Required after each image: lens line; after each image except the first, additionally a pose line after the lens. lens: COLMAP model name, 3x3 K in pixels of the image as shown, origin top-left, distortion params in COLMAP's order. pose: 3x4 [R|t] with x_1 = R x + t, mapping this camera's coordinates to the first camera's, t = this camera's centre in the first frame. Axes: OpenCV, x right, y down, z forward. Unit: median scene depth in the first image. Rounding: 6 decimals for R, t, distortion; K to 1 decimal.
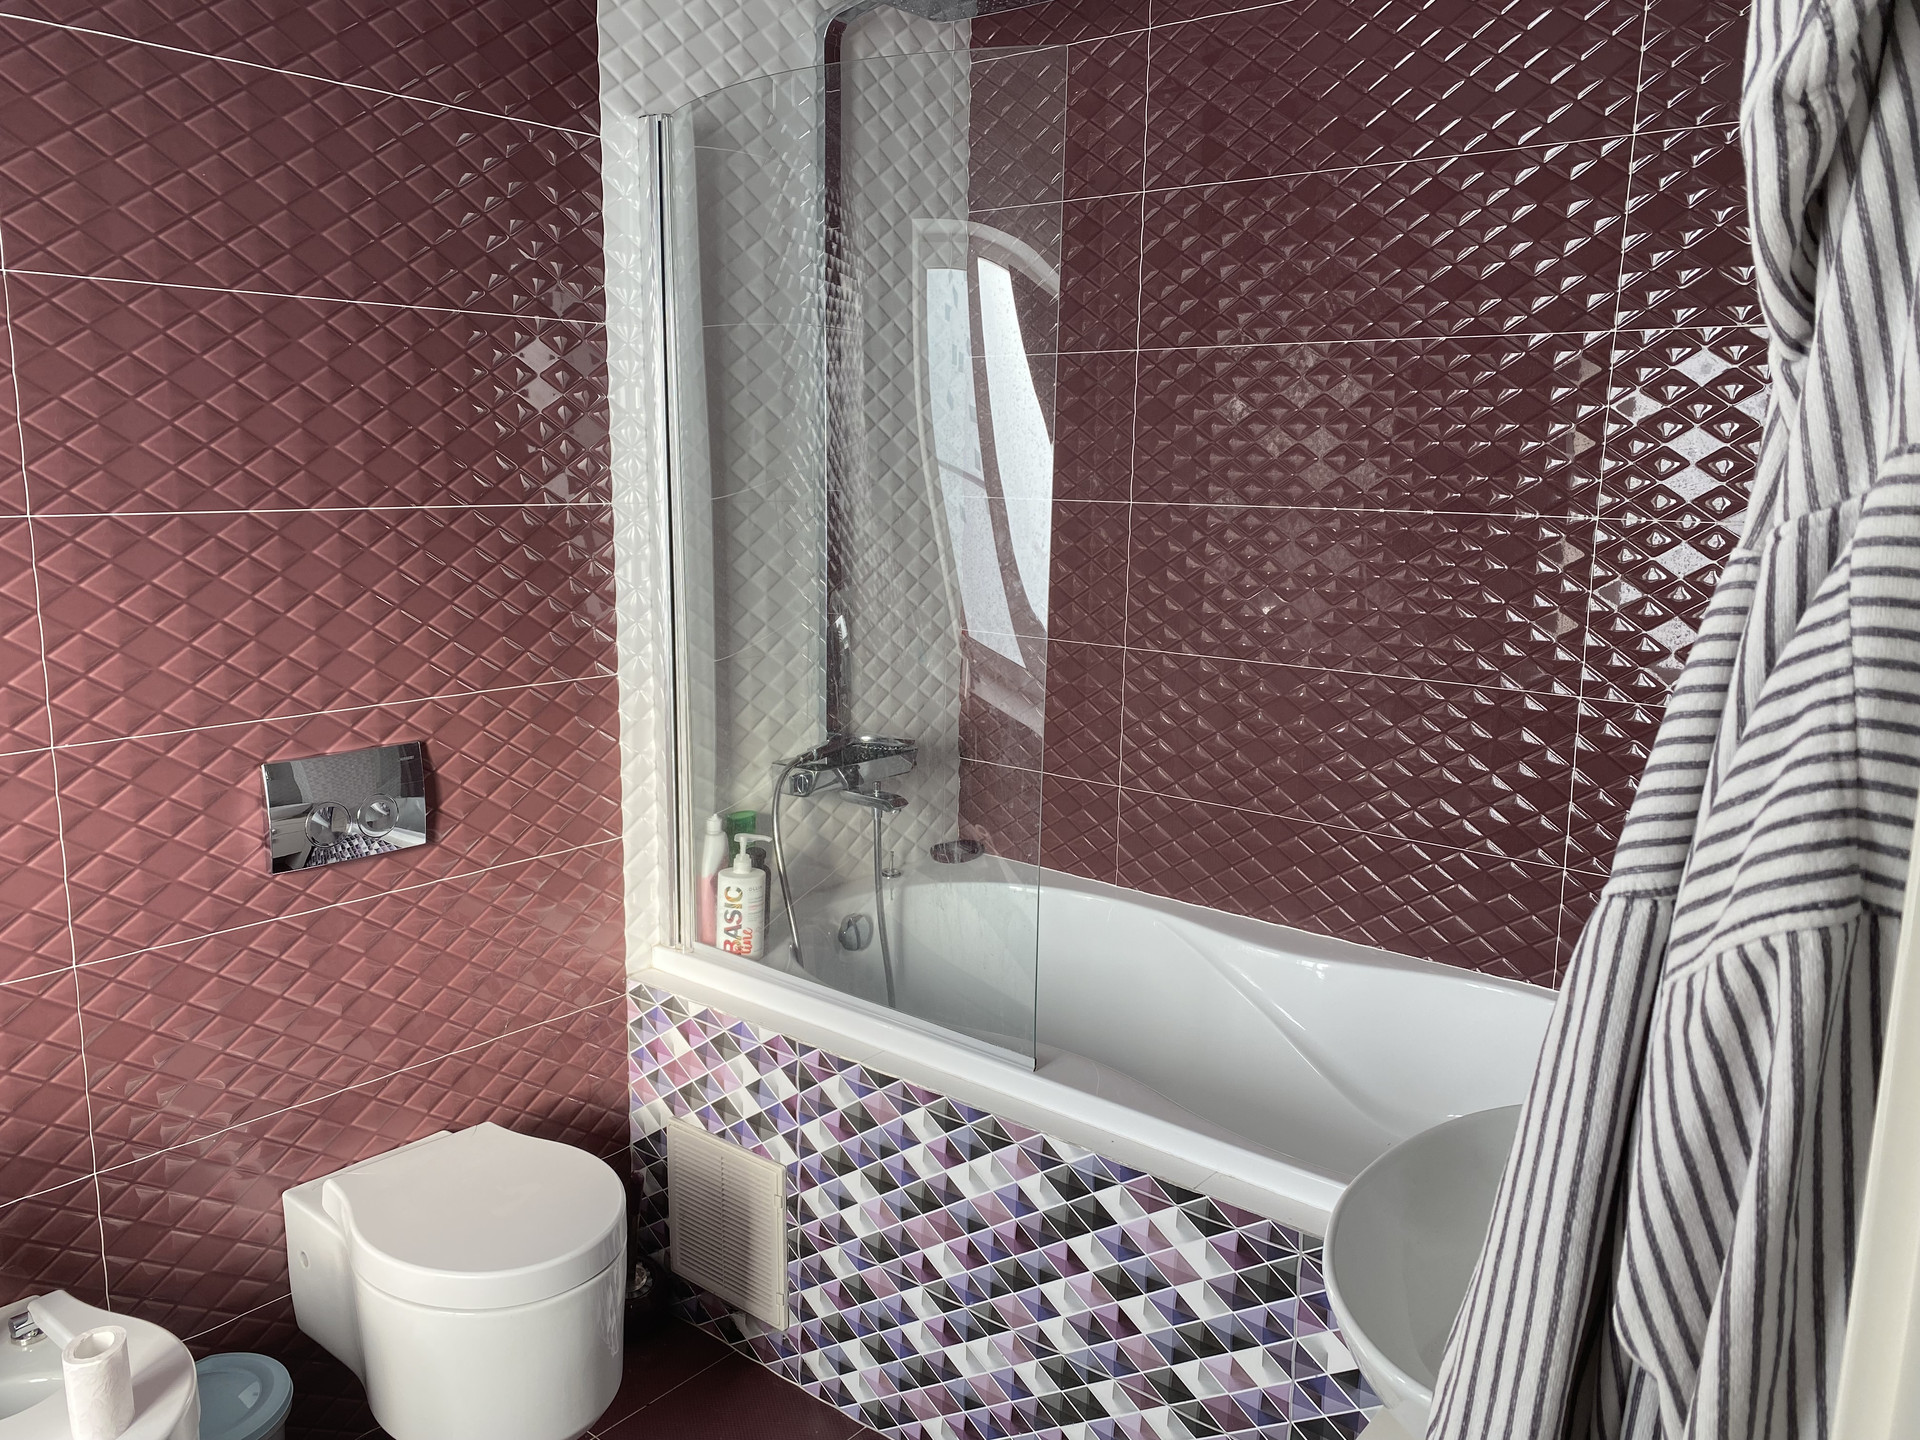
lens RADIAL K [[1455.6, 0, 940.9], [0, 1455.6, 720.6], [0, 0, 1]] dist [0.042749, -0.050973]
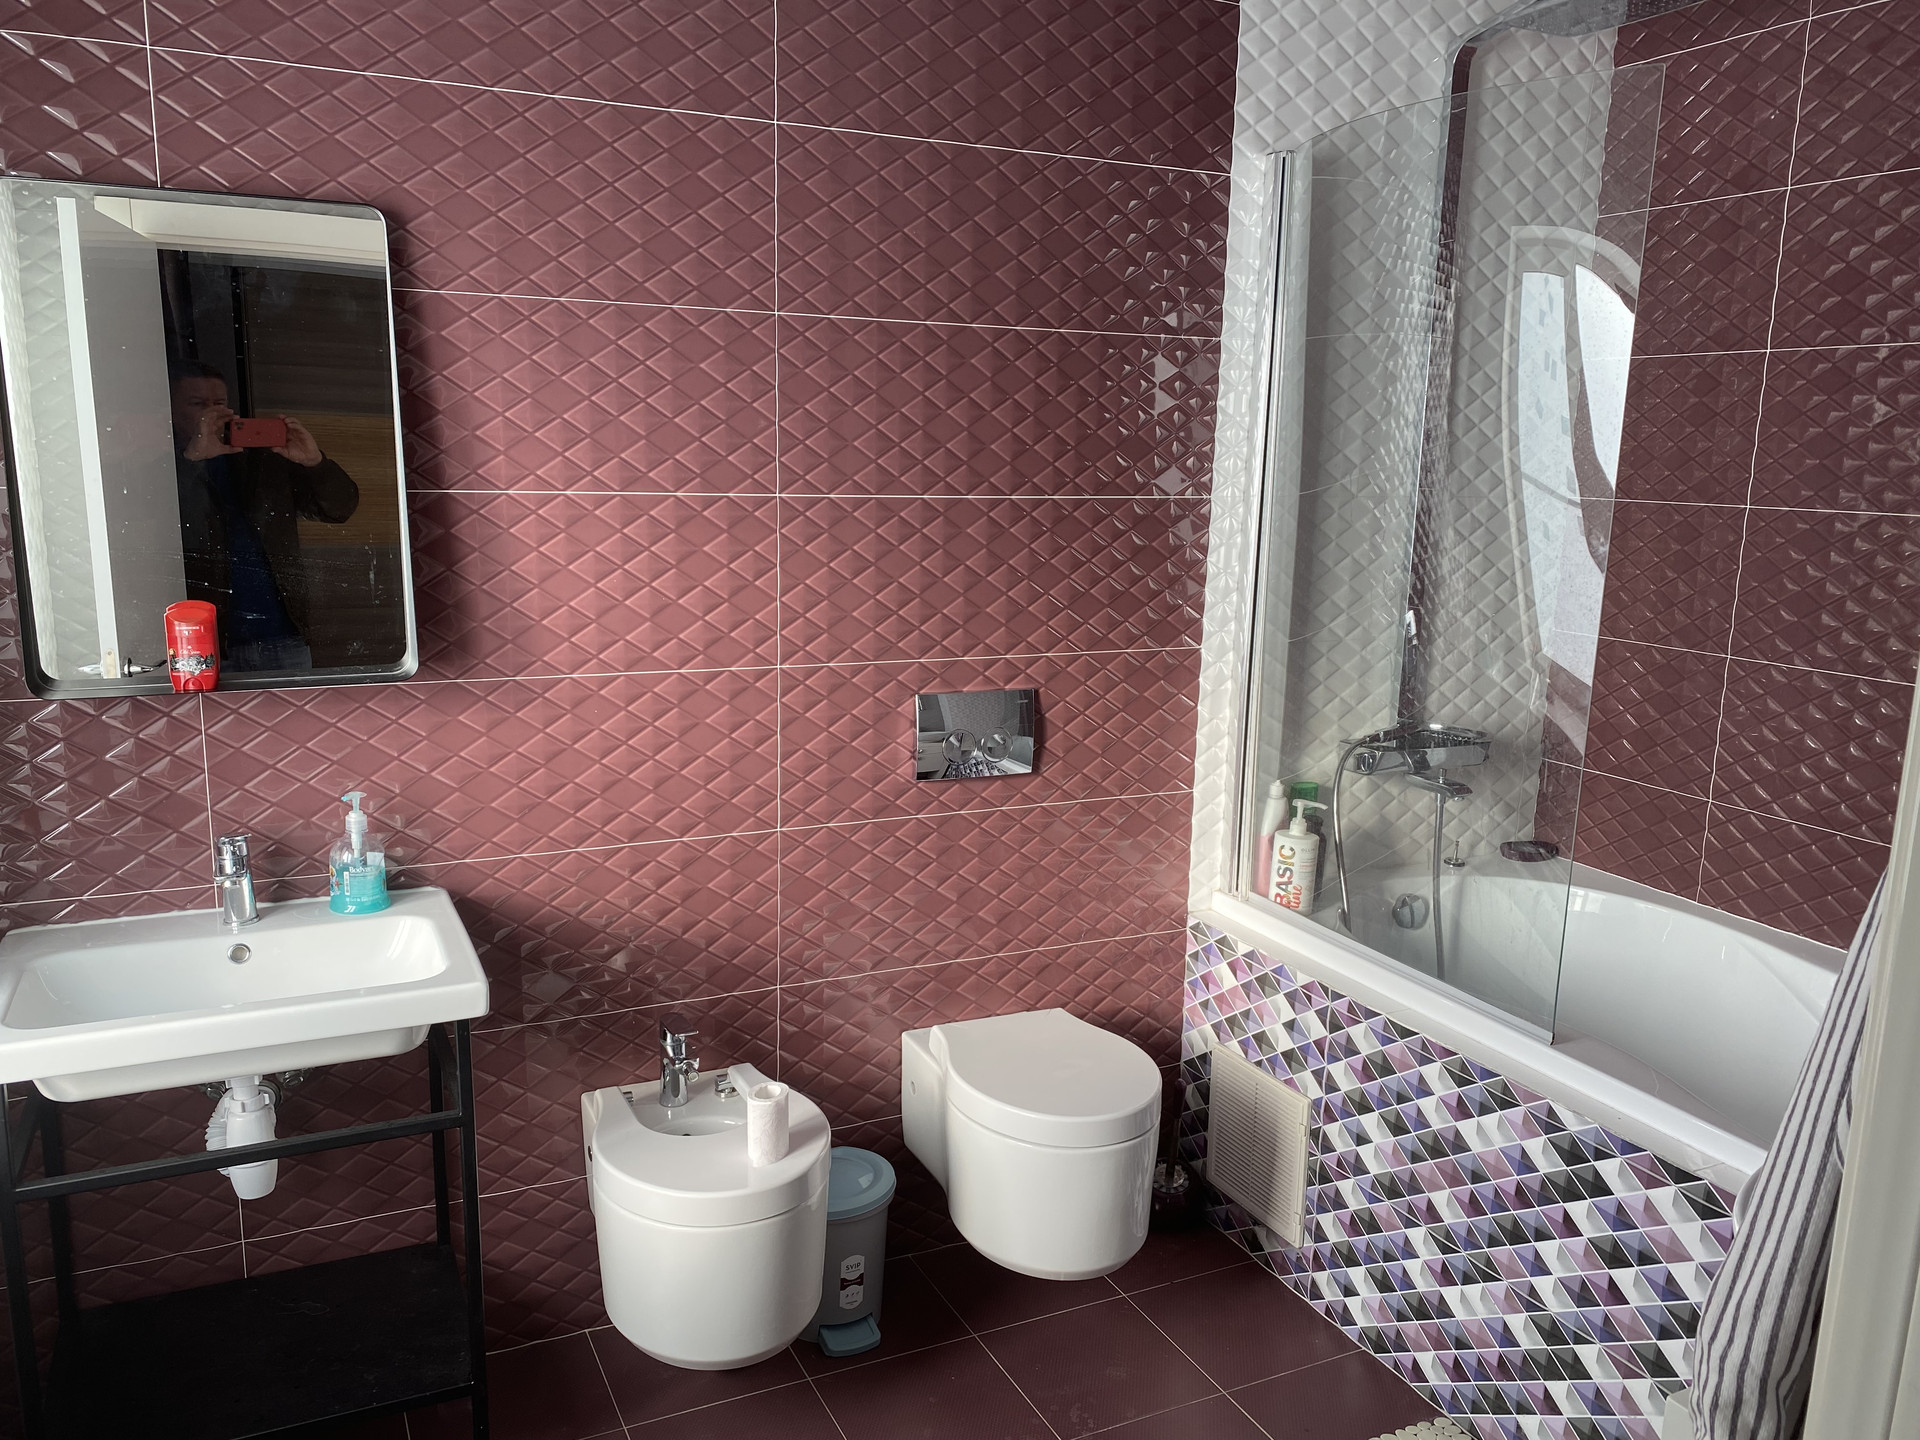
lens RADIAL K [[1455.6, 0, 948.5], [0, 1455.6, 739.0], [0, 0, 1]] dist [0.042749, -0.050973]
pose [[0.907951, 0.089185, -0.409476, 0.073187], [-0.086117, 0.995947, 0.025968, 0.028089], [0.410132, 0.011685, 0.911951, -0.124180]]
